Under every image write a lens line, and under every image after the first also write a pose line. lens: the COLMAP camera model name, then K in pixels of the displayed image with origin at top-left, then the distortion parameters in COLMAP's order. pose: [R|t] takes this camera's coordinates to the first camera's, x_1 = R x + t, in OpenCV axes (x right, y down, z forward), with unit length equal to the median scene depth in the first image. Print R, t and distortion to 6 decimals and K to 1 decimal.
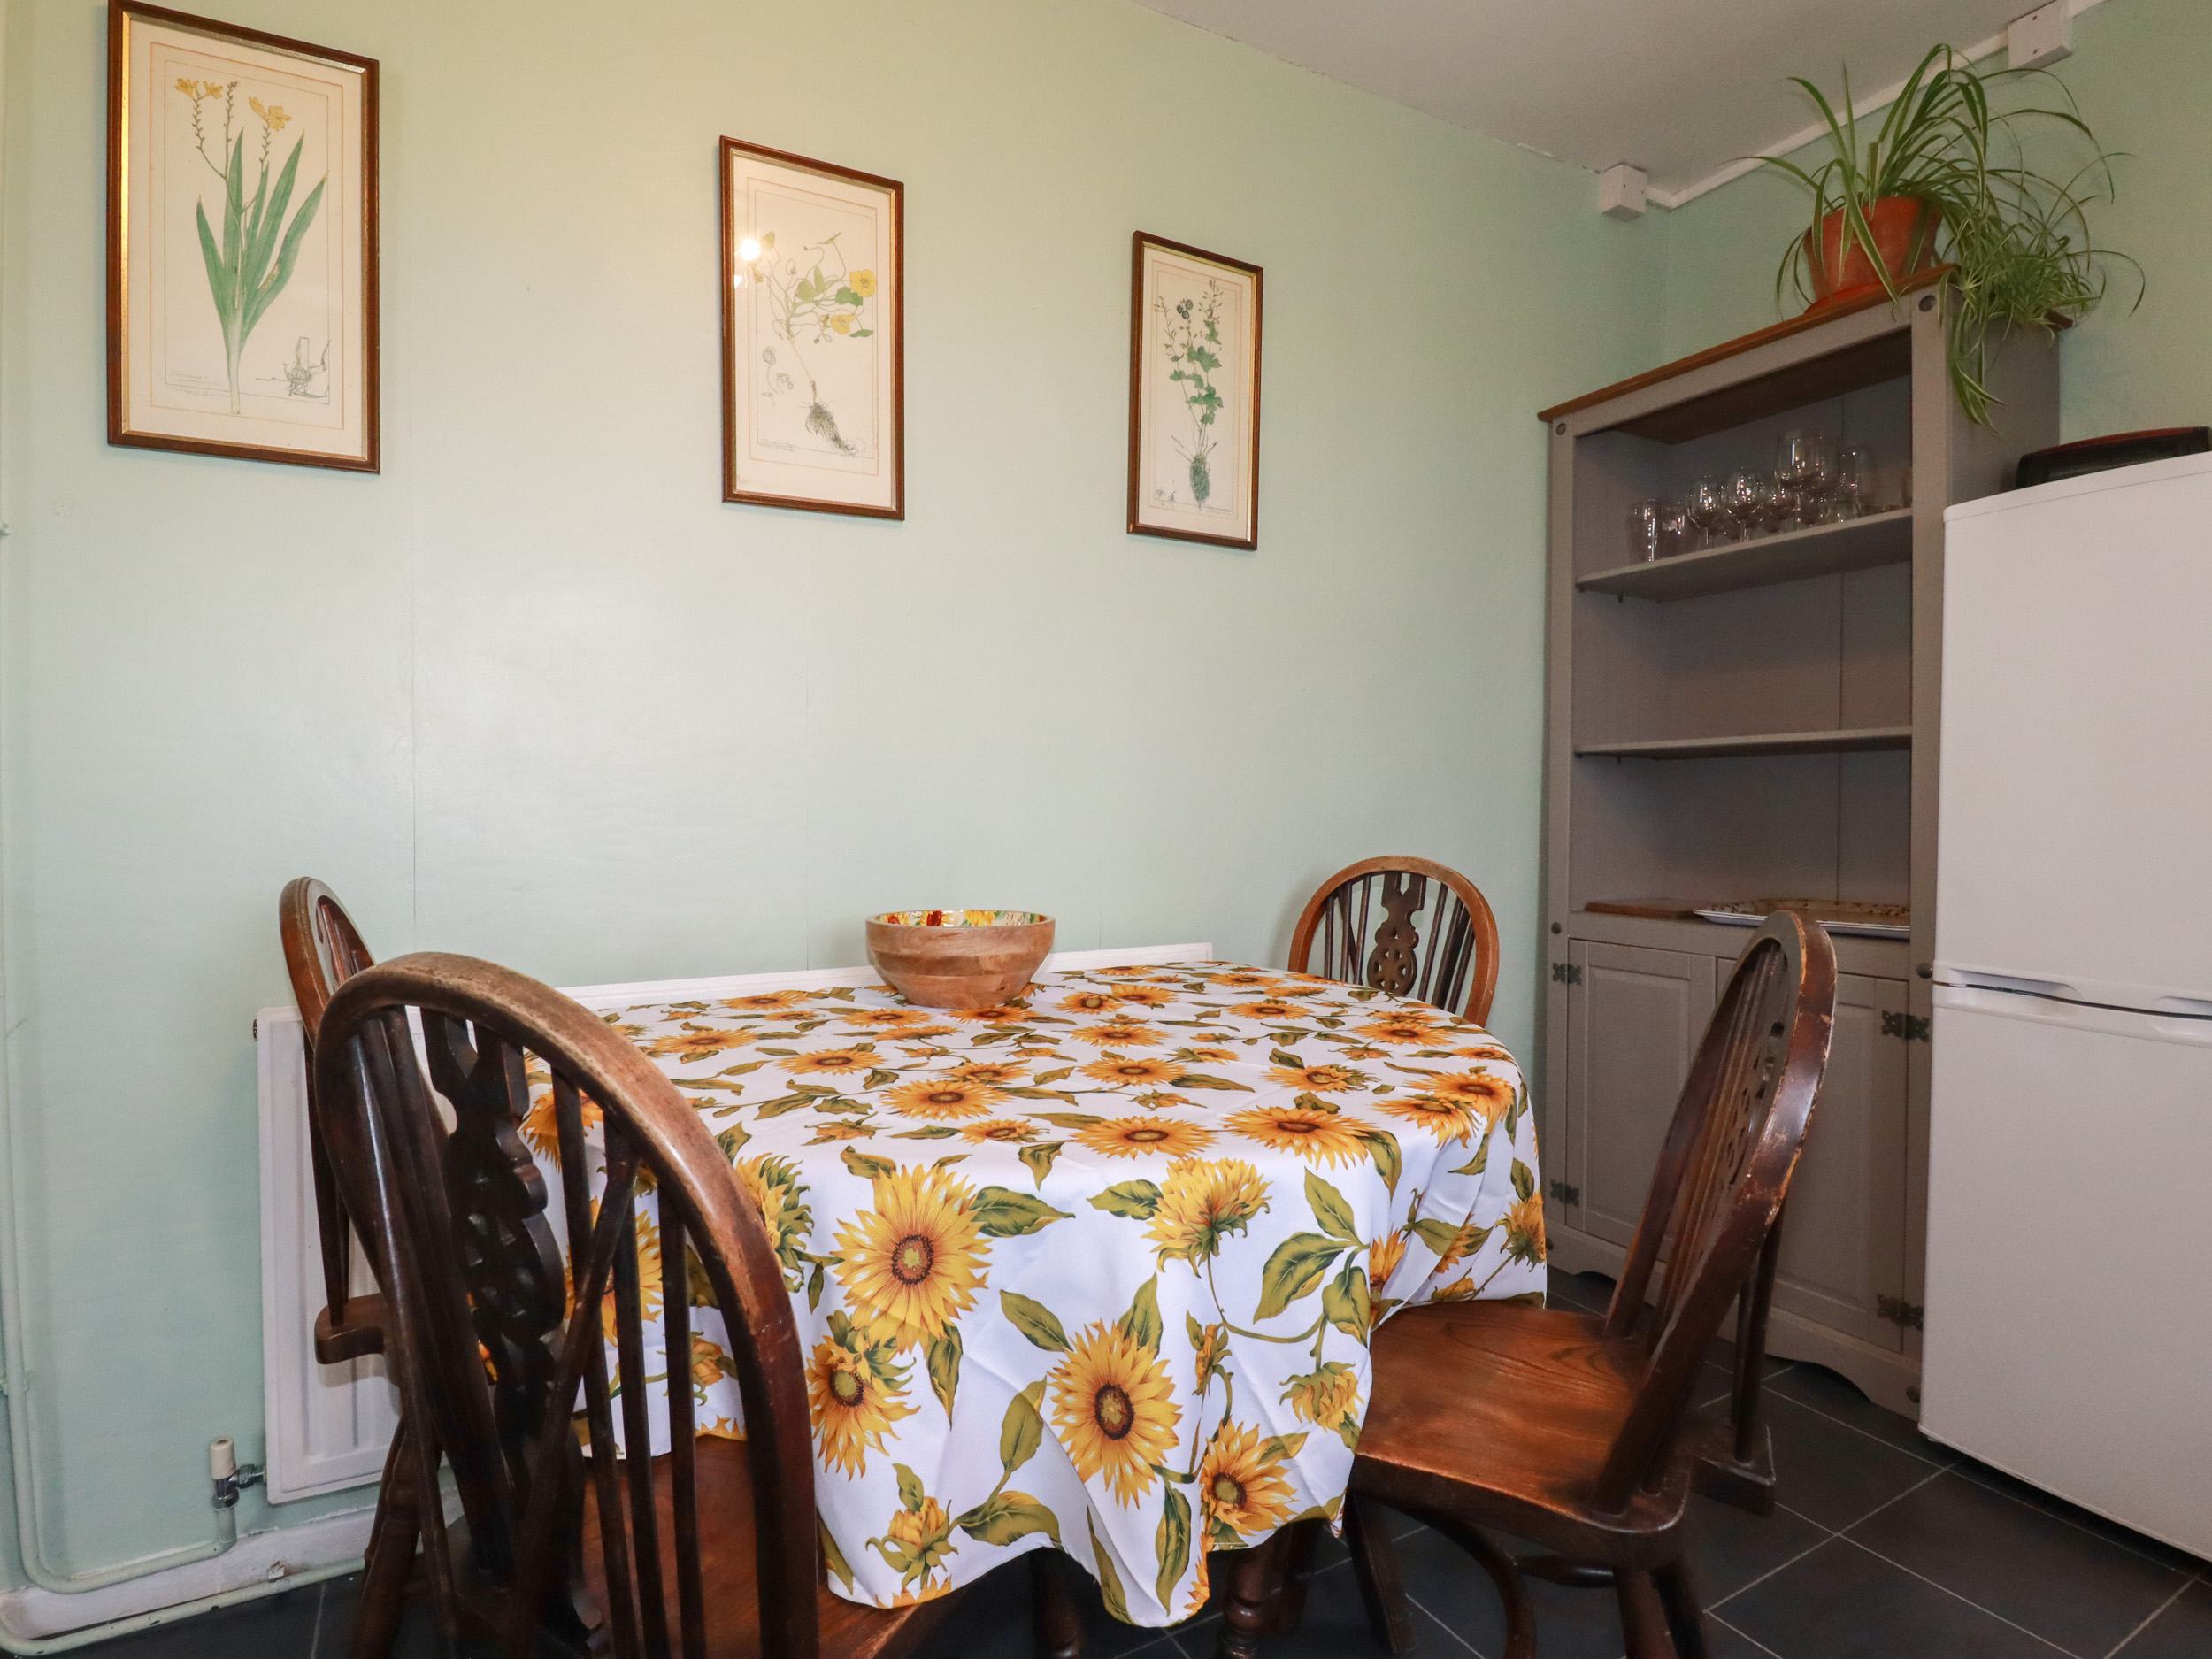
lens RADIAL K [[1157.2, 0, 1112.7], [0, 1157.2, 813.0], [0, 0, 1]] dist [0.003817, -0.015210]
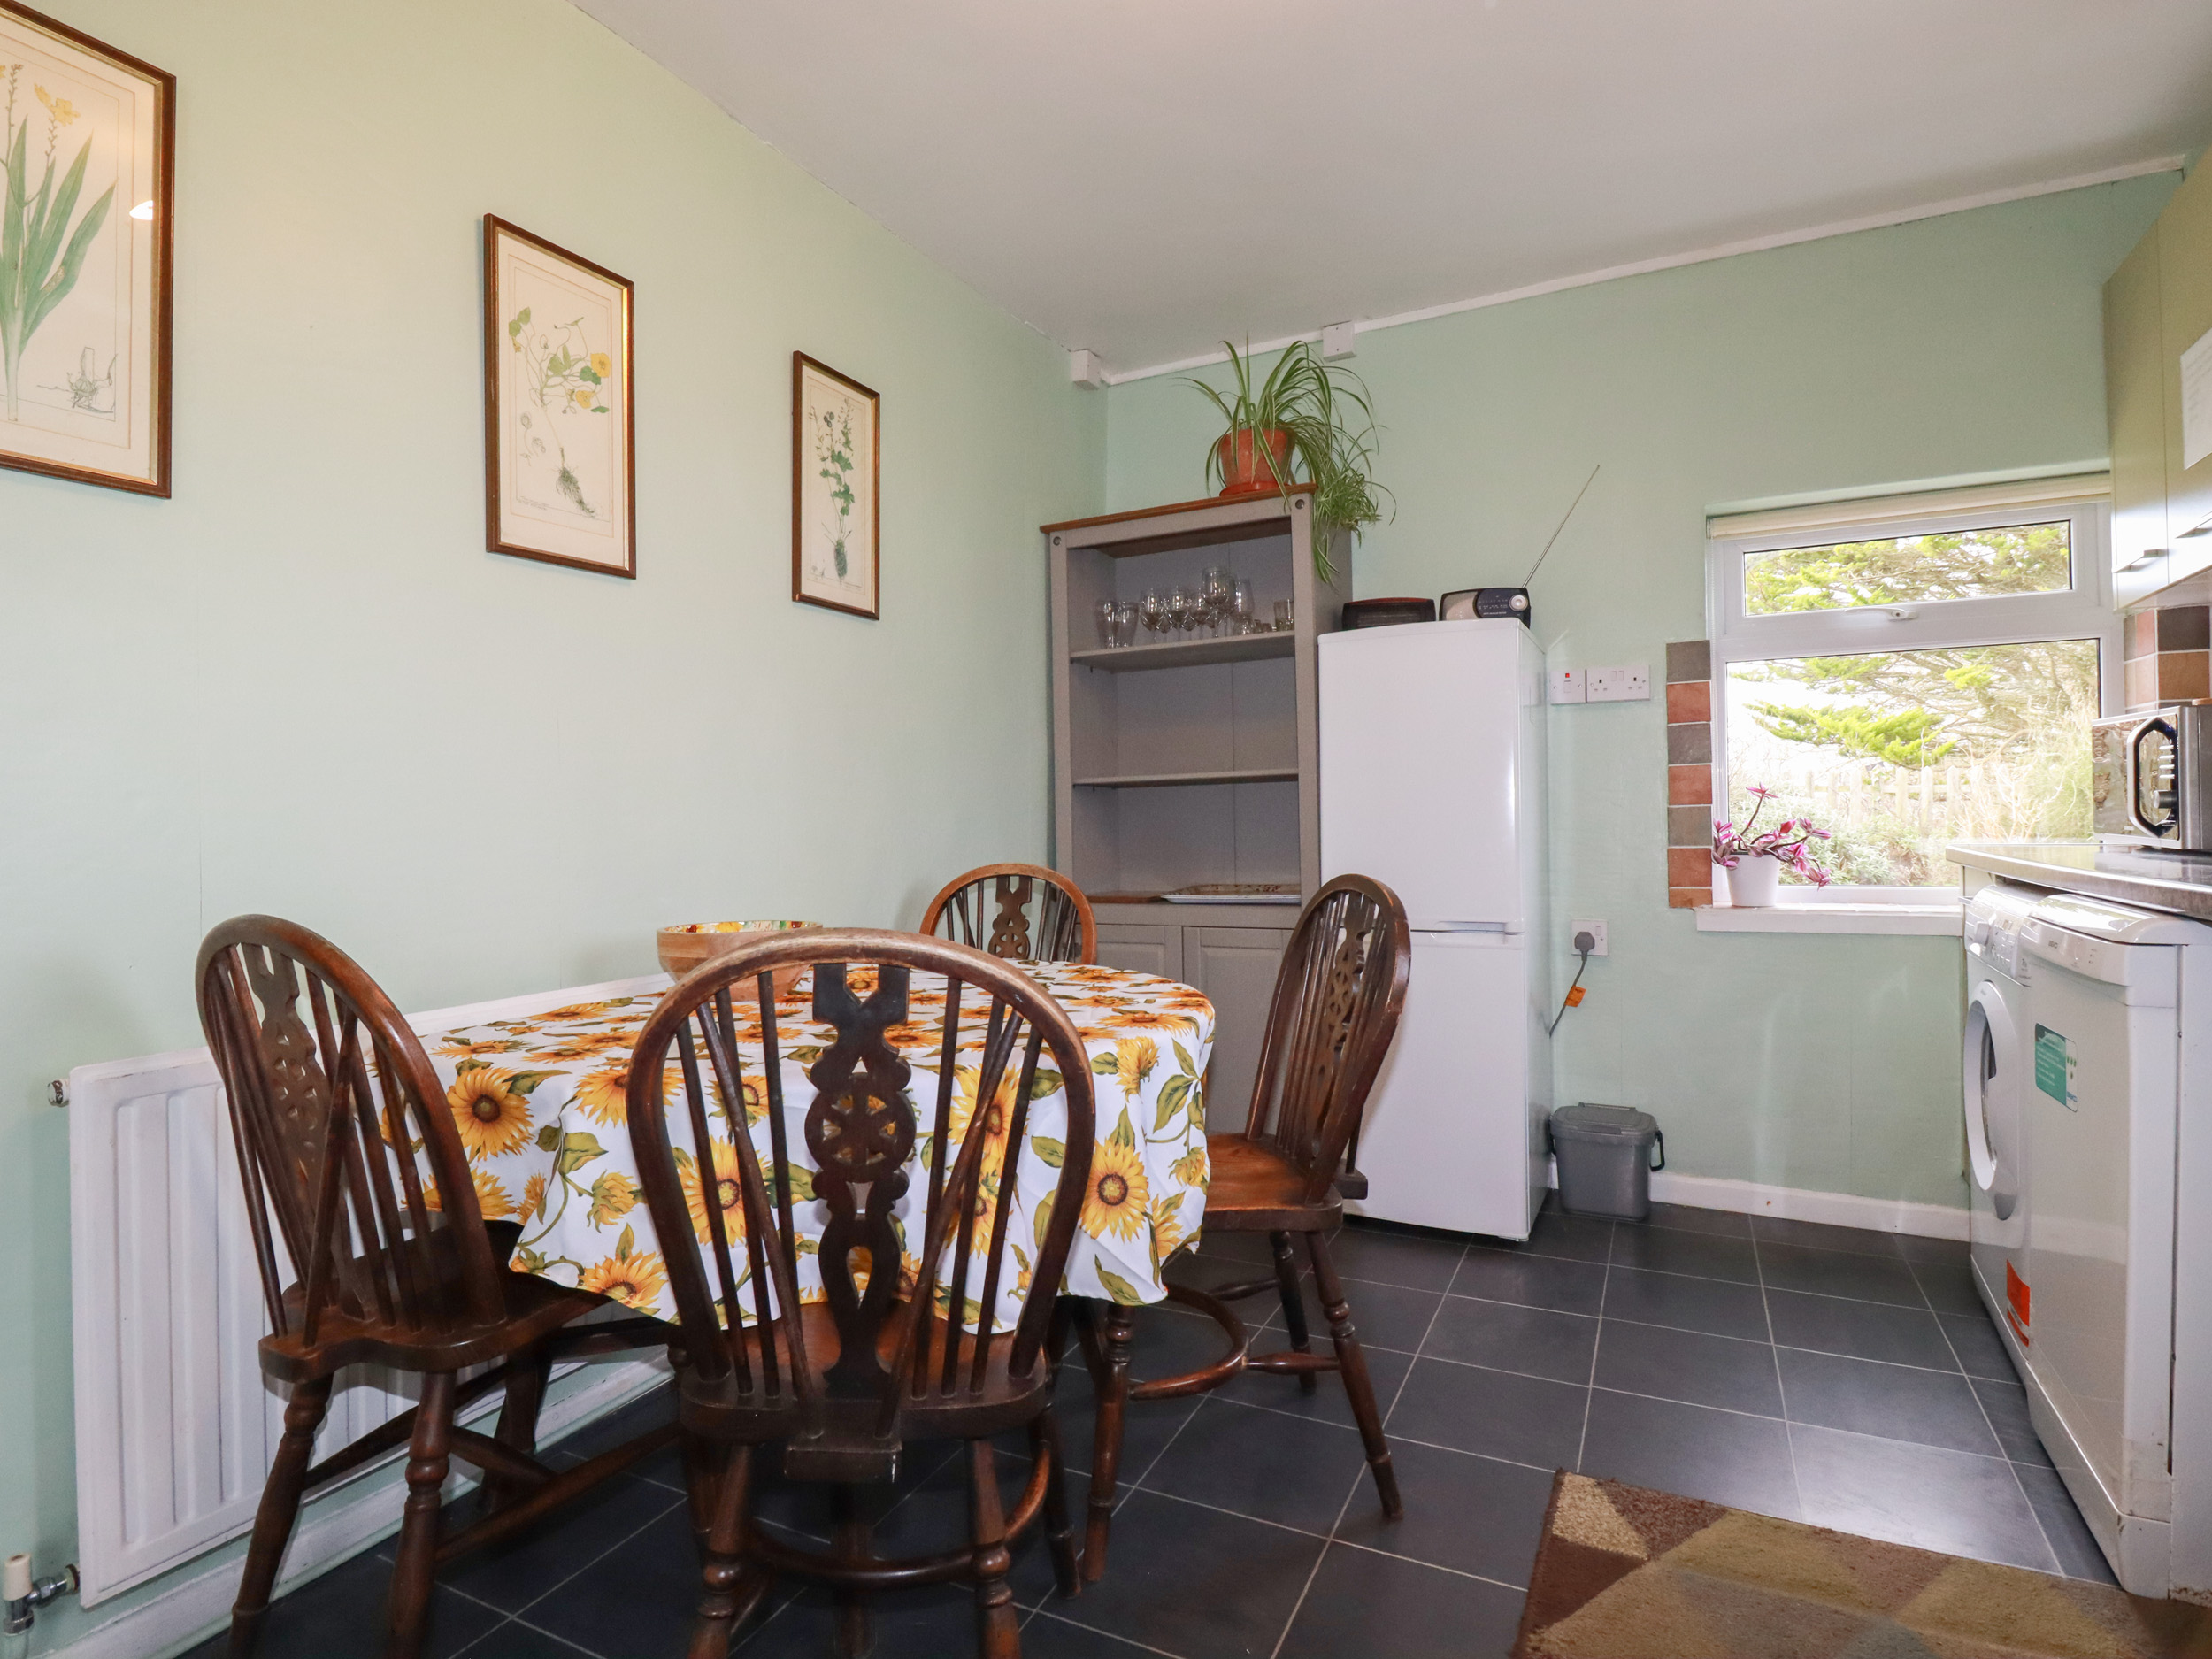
lens RADIAL K [[1108.9, 0, 1140.4], [0, 1108.9, 825.9], [0, 0, 1]] dist [-0.023116, -0.001038]
pose [[0.828571, -0.022911, 0.559415, -0.384865], [0.029983, 0.999544, -0.003473, 0.003588], [-0.559081, 0.019651, 0.828880, -0.153823]]
